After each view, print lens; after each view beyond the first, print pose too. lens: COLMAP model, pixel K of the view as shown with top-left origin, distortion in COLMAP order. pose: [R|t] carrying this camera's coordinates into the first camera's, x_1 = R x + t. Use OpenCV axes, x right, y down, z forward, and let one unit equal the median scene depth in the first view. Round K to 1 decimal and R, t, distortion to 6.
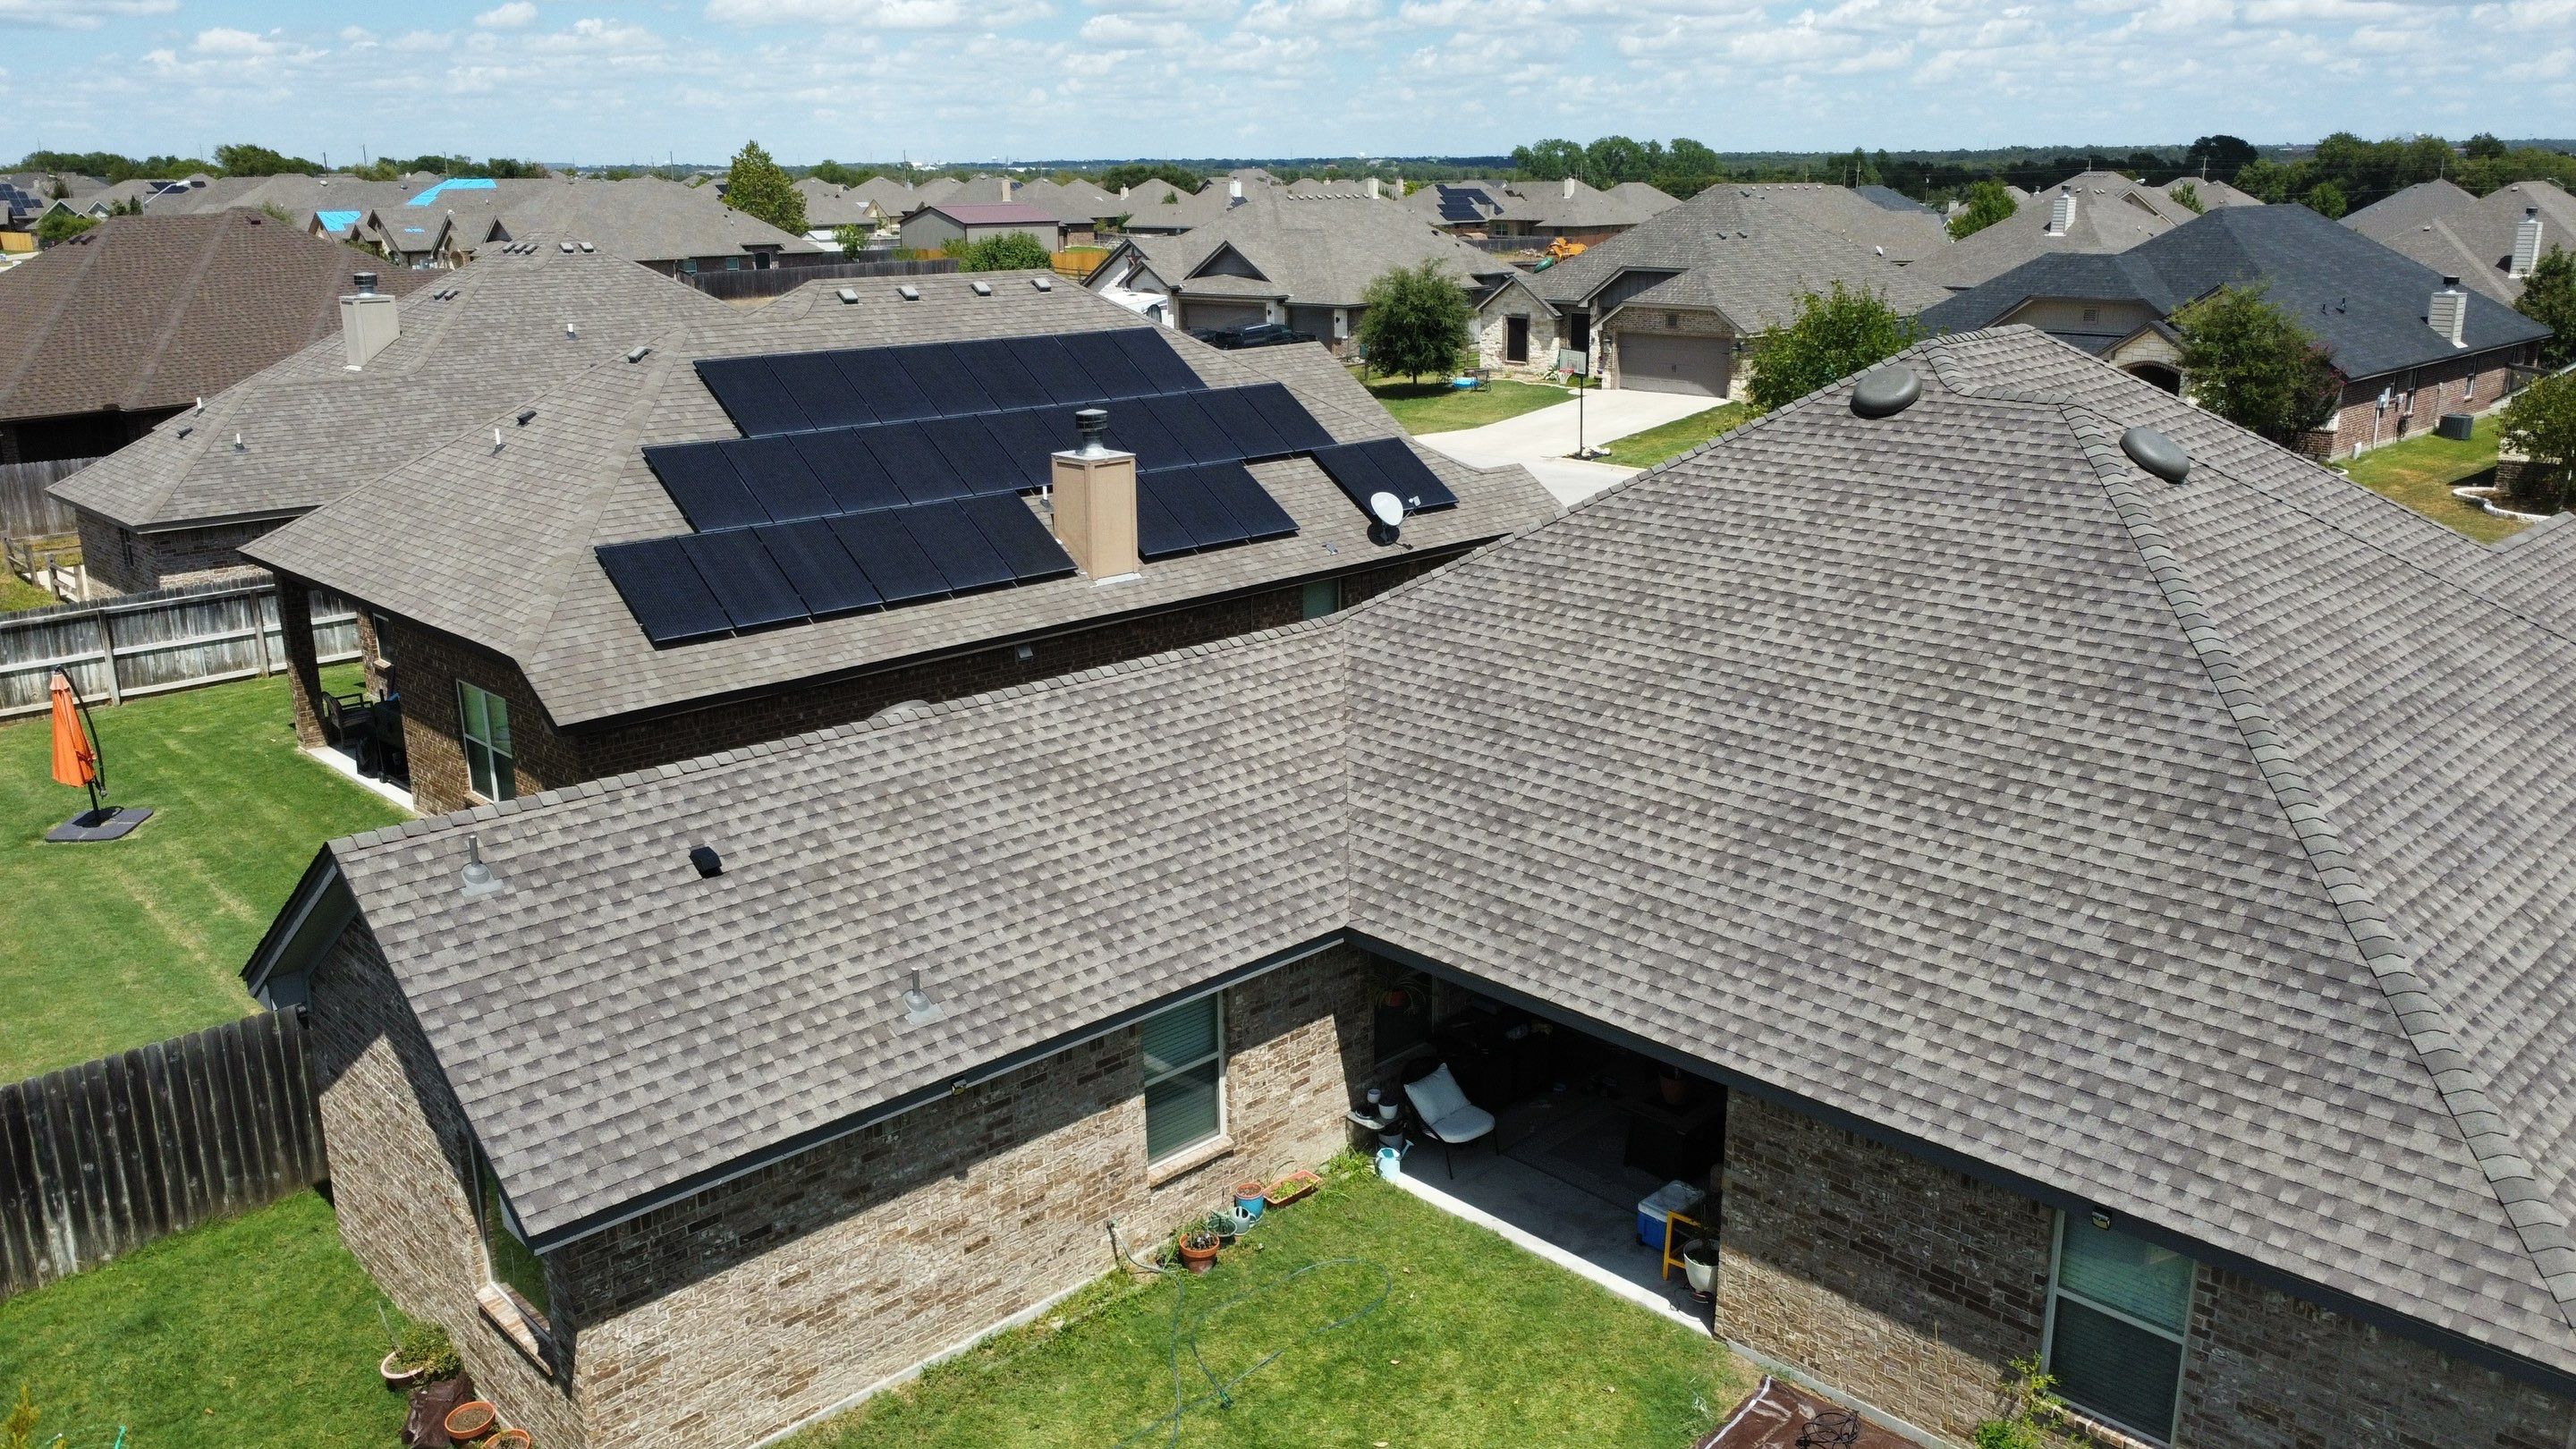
lens RADIAL K [[1929.8, 0, 1284.6], [0, 1929.8, 718.2], [0, 0, 1]] dist [0.007392, -0.007140]
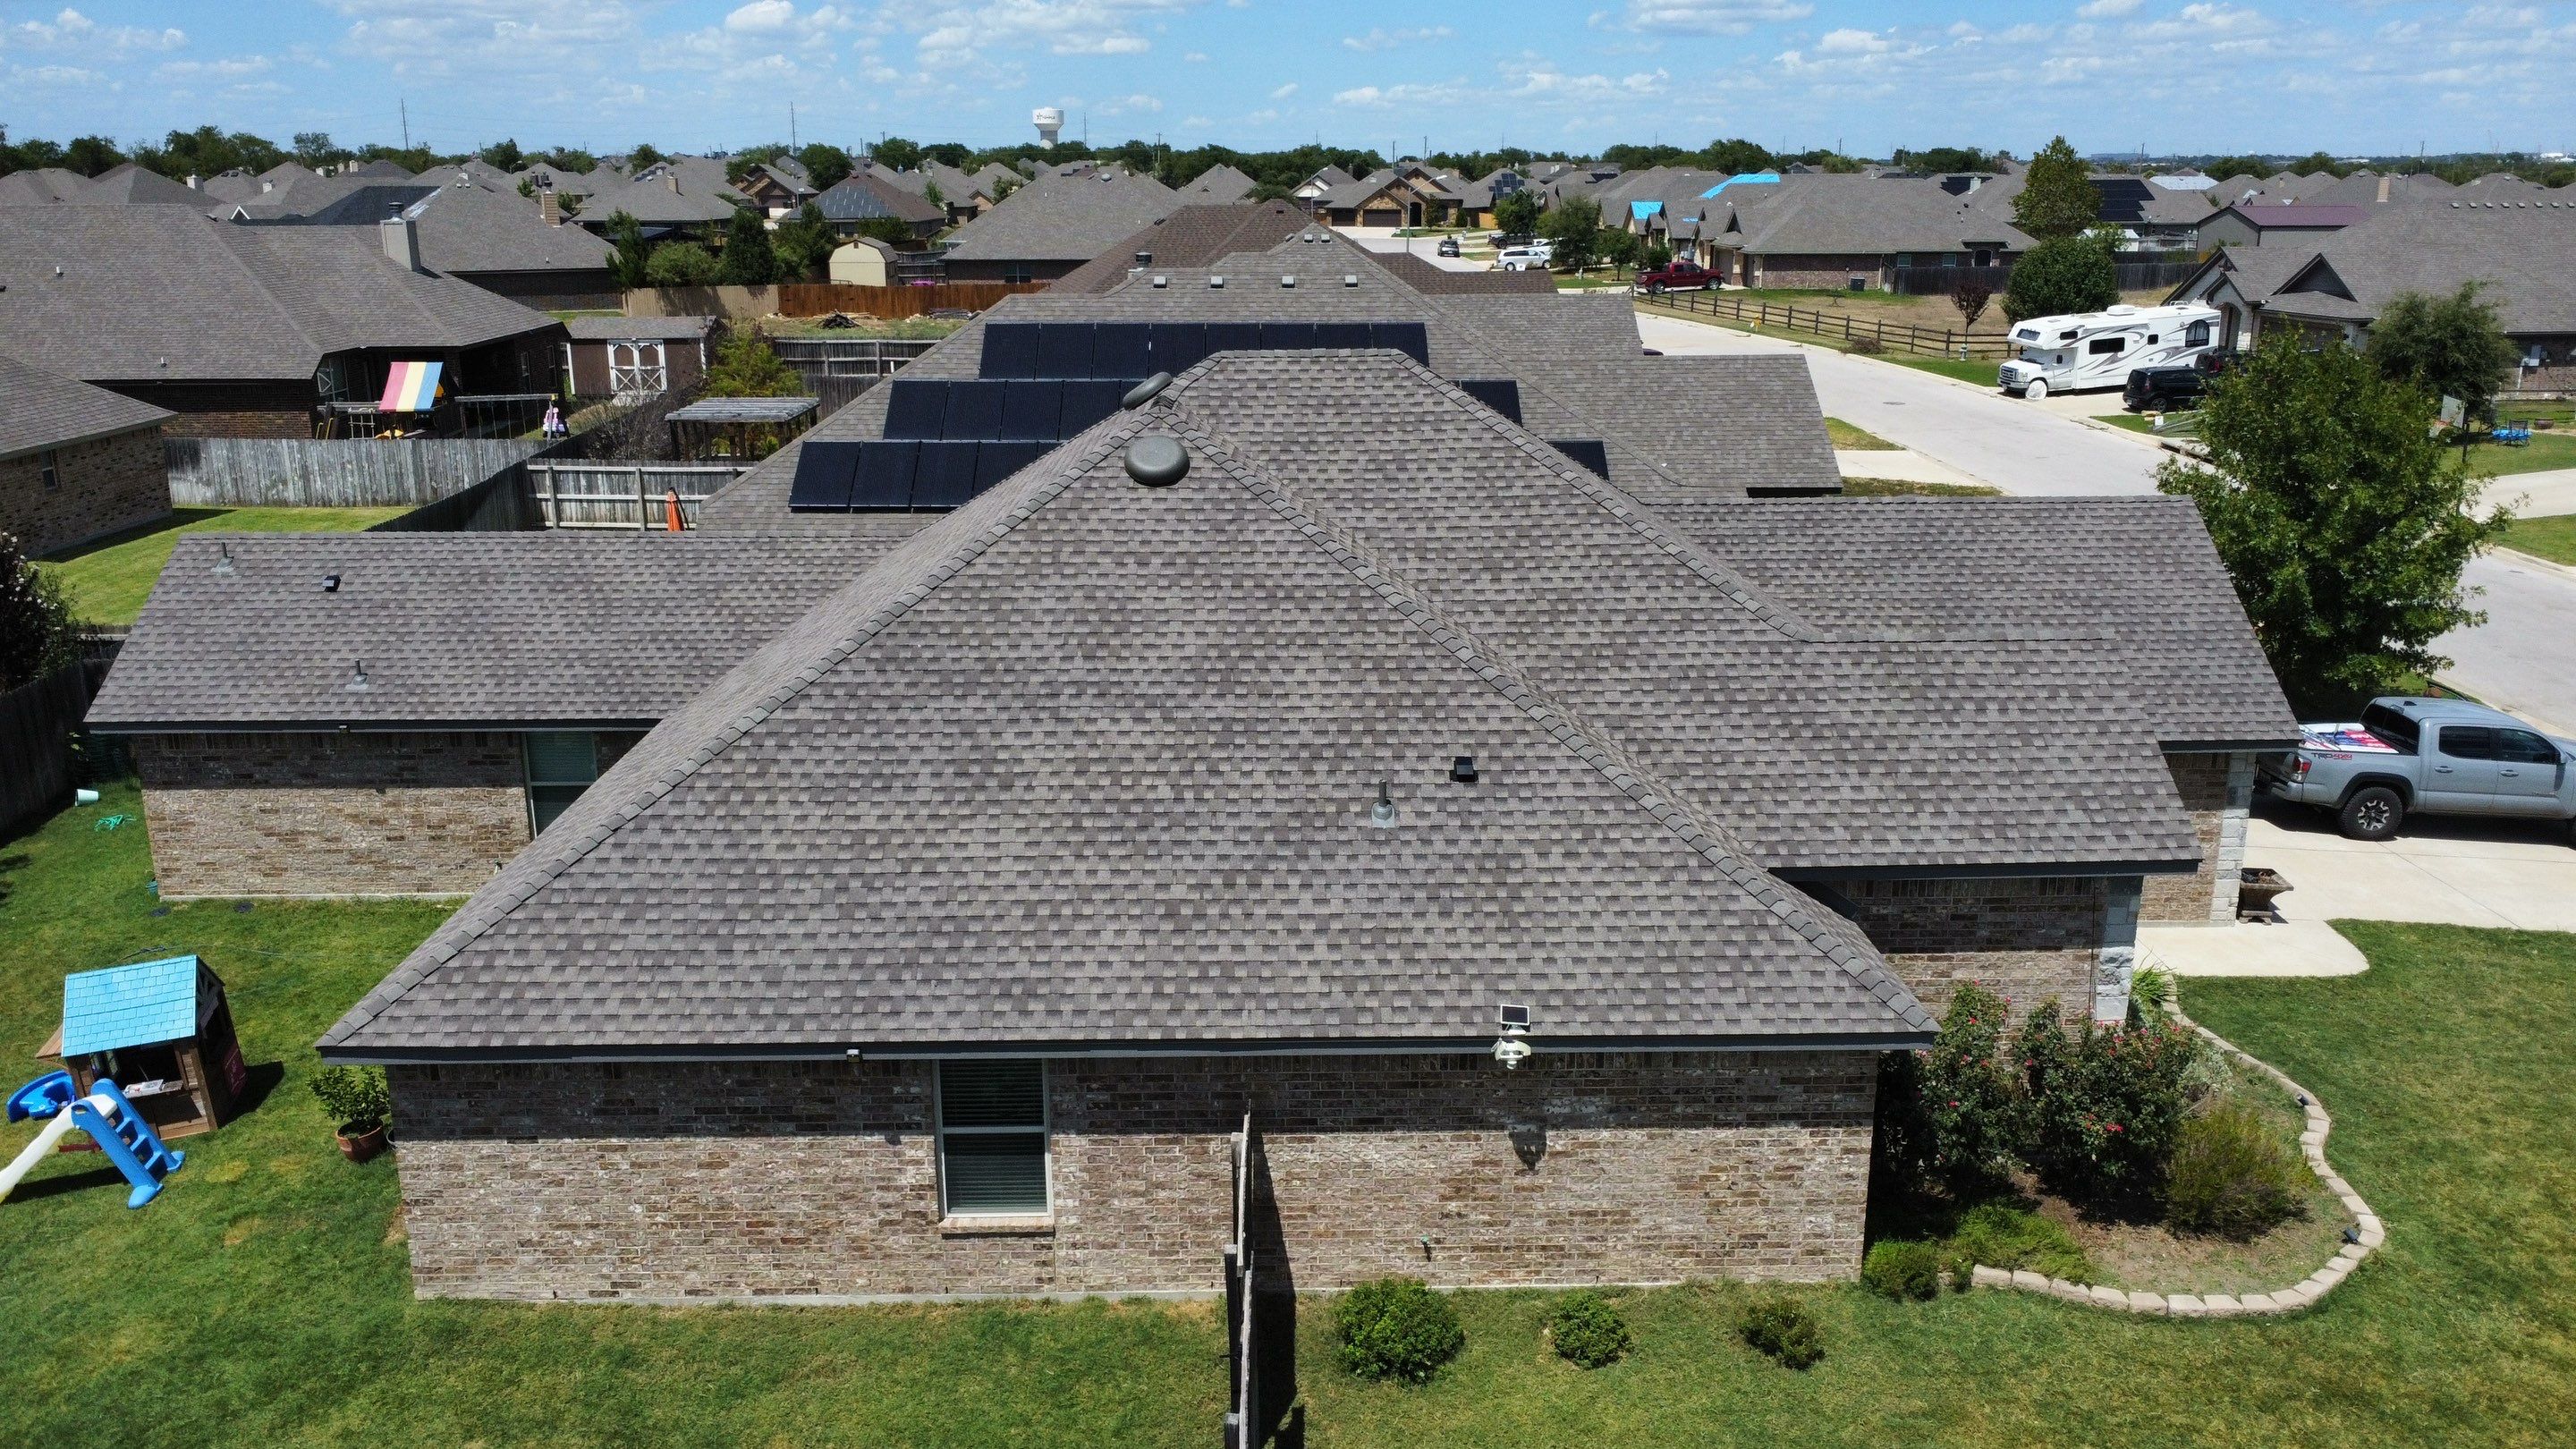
lens RADIAL K [[1929.8, 0, 1282.0], [0, 1929.8, 728.2], [0, 0, 1]] dist [0.007392, -0.007140]
pose [[0.732402, 0.194740, -0.652429, 0.236104], [-0.188757, 0.978740, 0.080245, -0.015834], [0.654185, 0.064379, 0.753590, 0.038013]]
